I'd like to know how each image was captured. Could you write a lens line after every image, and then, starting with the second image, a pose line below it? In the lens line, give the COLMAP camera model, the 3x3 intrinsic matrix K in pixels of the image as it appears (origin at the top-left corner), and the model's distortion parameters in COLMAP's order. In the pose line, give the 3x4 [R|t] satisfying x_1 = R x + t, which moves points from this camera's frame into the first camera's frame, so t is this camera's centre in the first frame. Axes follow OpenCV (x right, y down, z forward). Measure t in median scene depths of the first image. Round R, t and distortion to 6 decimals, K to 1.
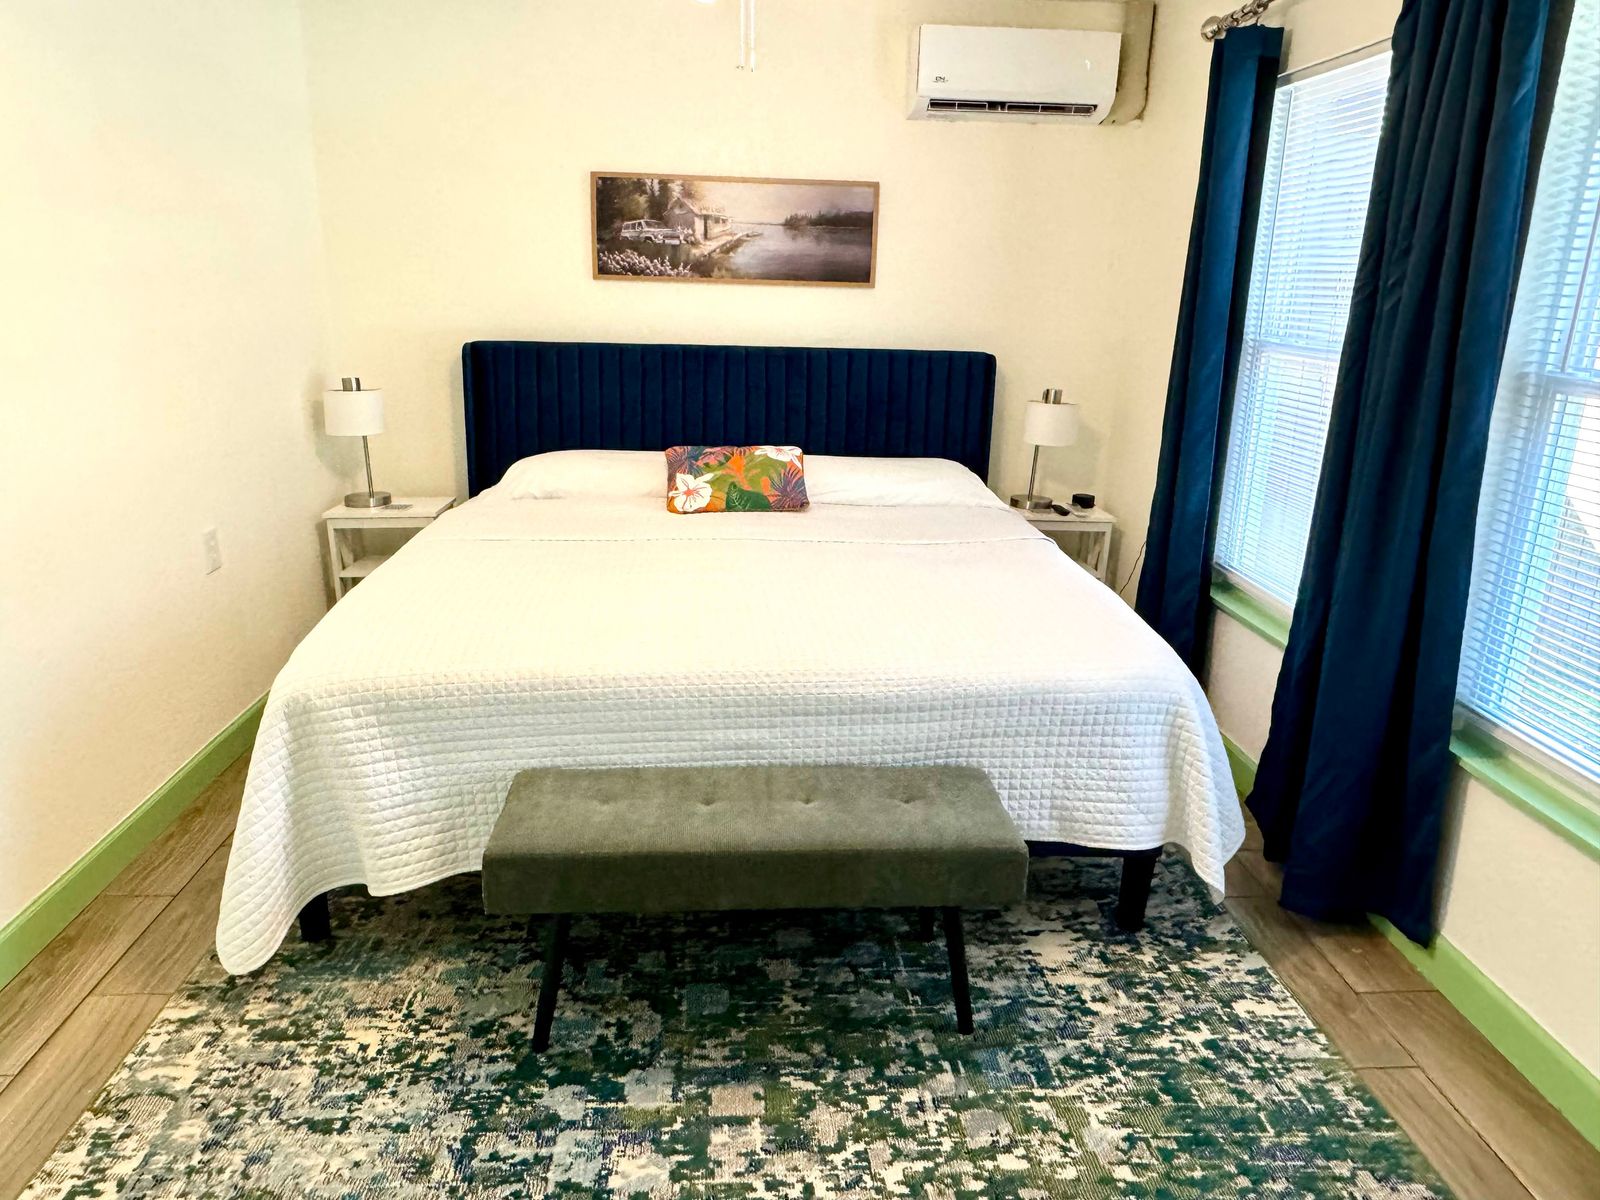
lens RADIAL K [[1076.2, 0, 800.0], [0, 1076.2, 600.0], [0, 0, 1]] dist [-0.002062, -0.001093]
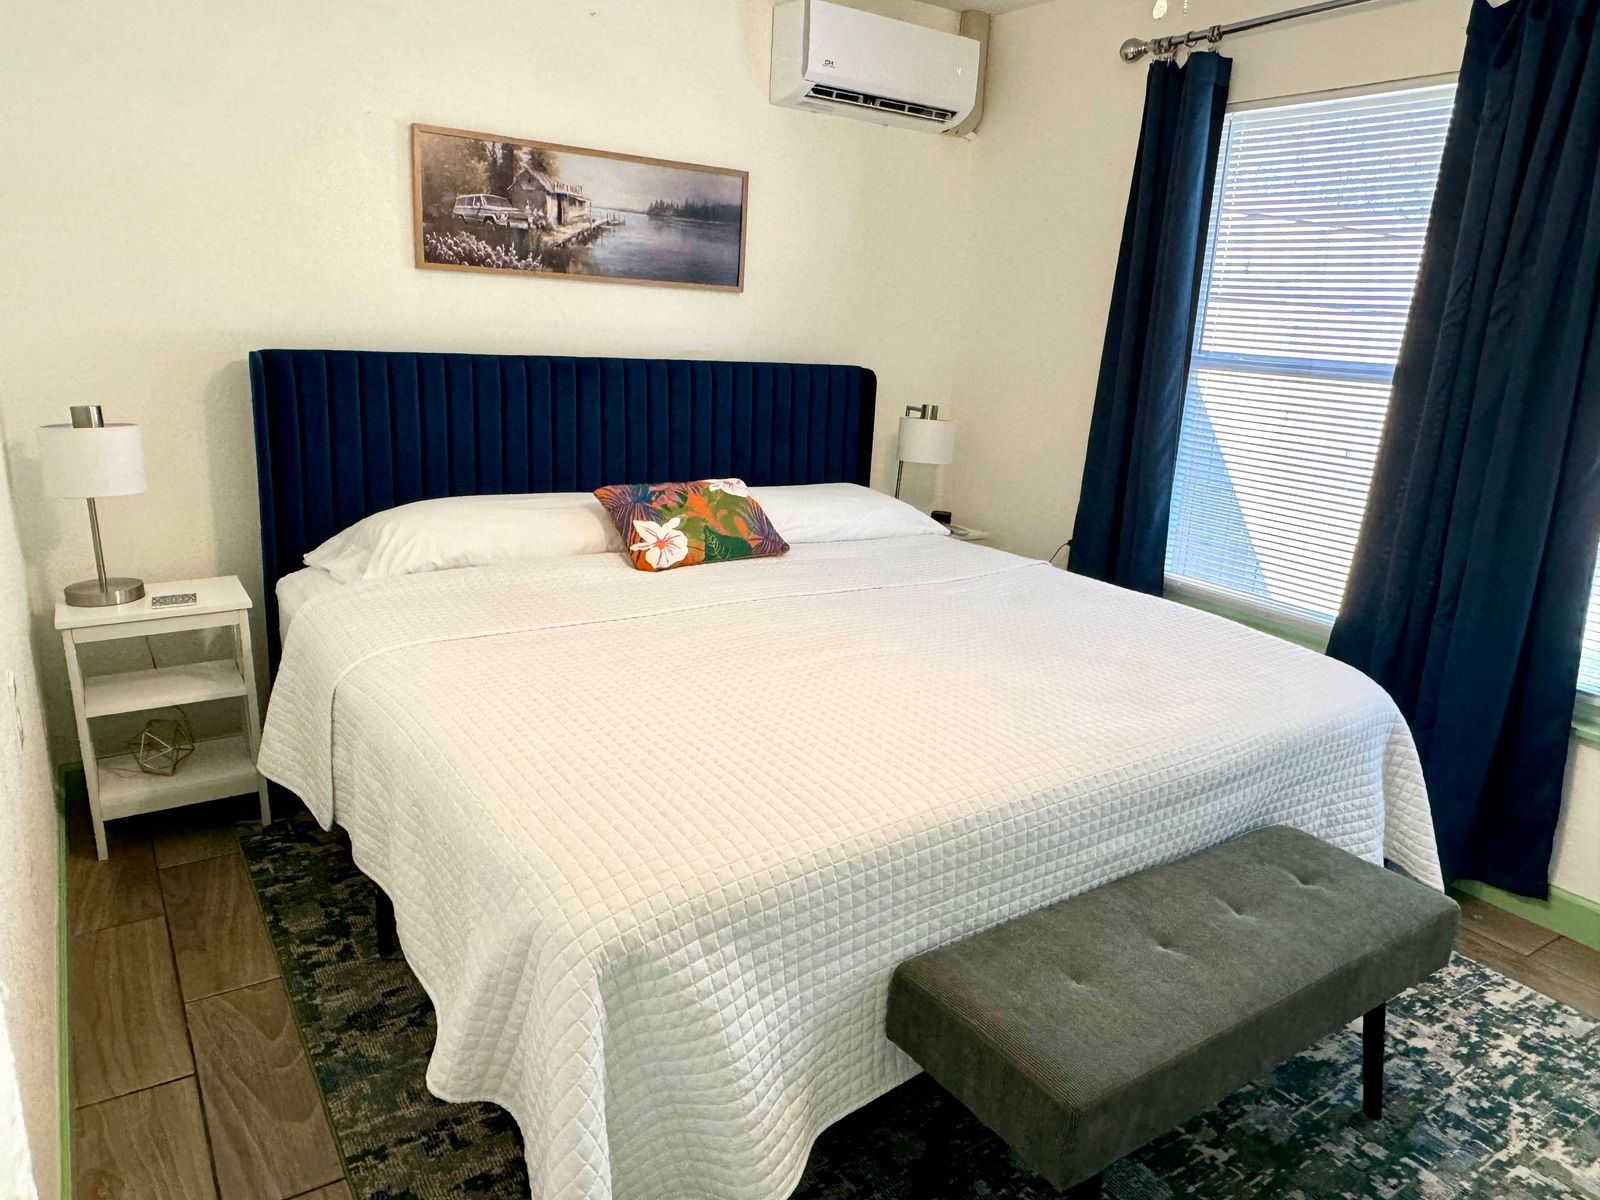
lens RADIAL K [[1076.2, 0, 800.0], [0, 1076.2, 600.0], [0, 0, 1]] dist [-0.002062, -0.001093]
pose [[0.866480, -0.105761, 0.487881, -0.359011], [0.108937, 0.993806, 0.021961, -0.057398], [-0.487182, 0.034119, 0.872634, 0.230227]]
